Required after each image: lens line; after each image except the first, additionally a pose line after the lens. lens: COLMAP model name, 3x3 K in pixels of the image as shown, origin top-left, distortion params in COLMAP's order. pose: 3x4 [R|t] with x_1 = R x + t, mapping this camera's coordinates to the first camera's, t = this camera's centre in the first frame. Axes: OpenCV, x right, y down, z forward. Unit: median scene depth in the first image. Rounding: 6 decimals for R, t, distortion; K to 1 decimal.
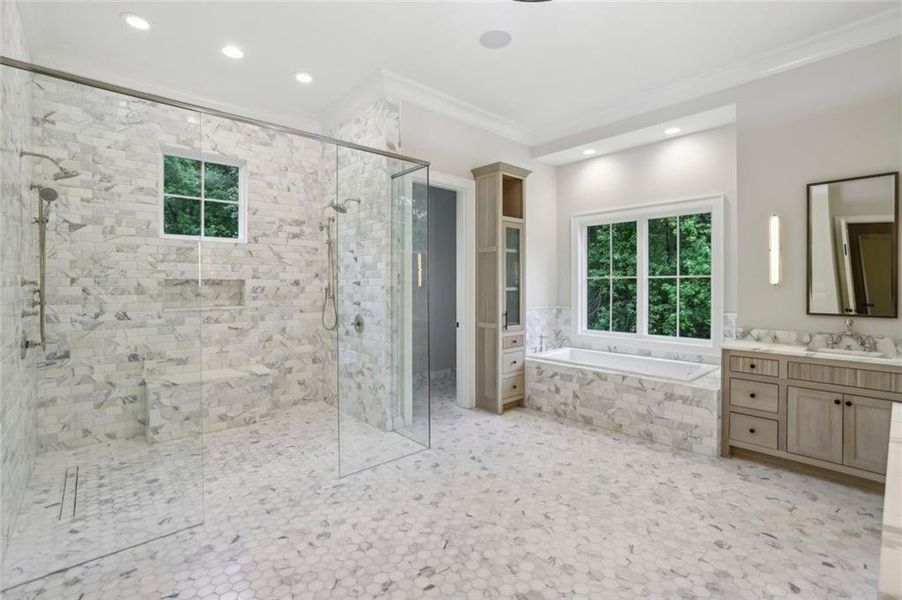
lens RADIAL K [[386.6, 0, 445.9], [0, 386.6, 293.8], [0, 0, 1]] dist [-0.038815, 0.016553]
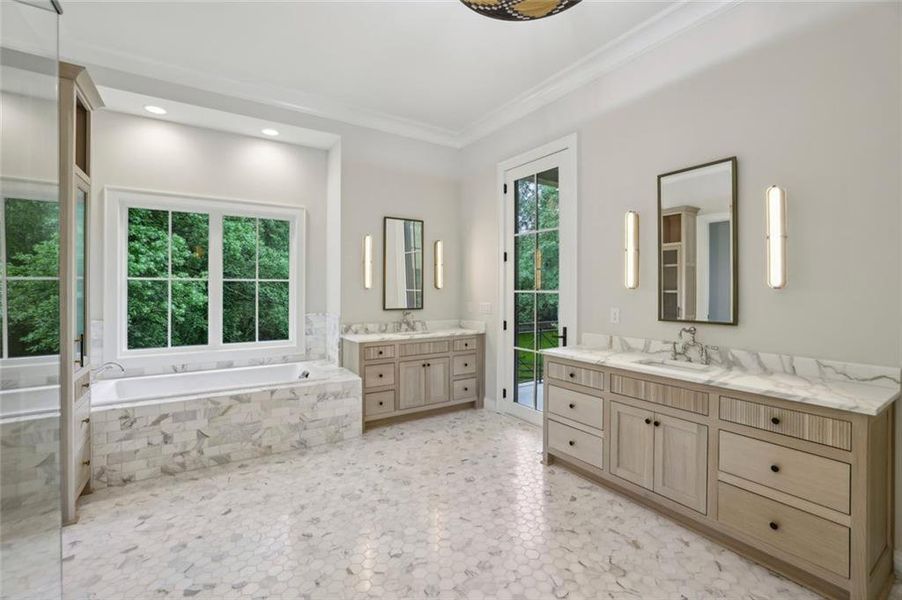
lens RADIAL K [[386.6, 0, 445.9], [0, 386.6, 293.8], [0, 0, 1]] dist [-0.038815, 0.016553]
pose [[0.185706, -0.012677, 0.982524, -0.367476], [0.017317, 0.999804, 0.009626, -0.014288], [-0.982453, 0.015227, 0.185889, 0.467098]]
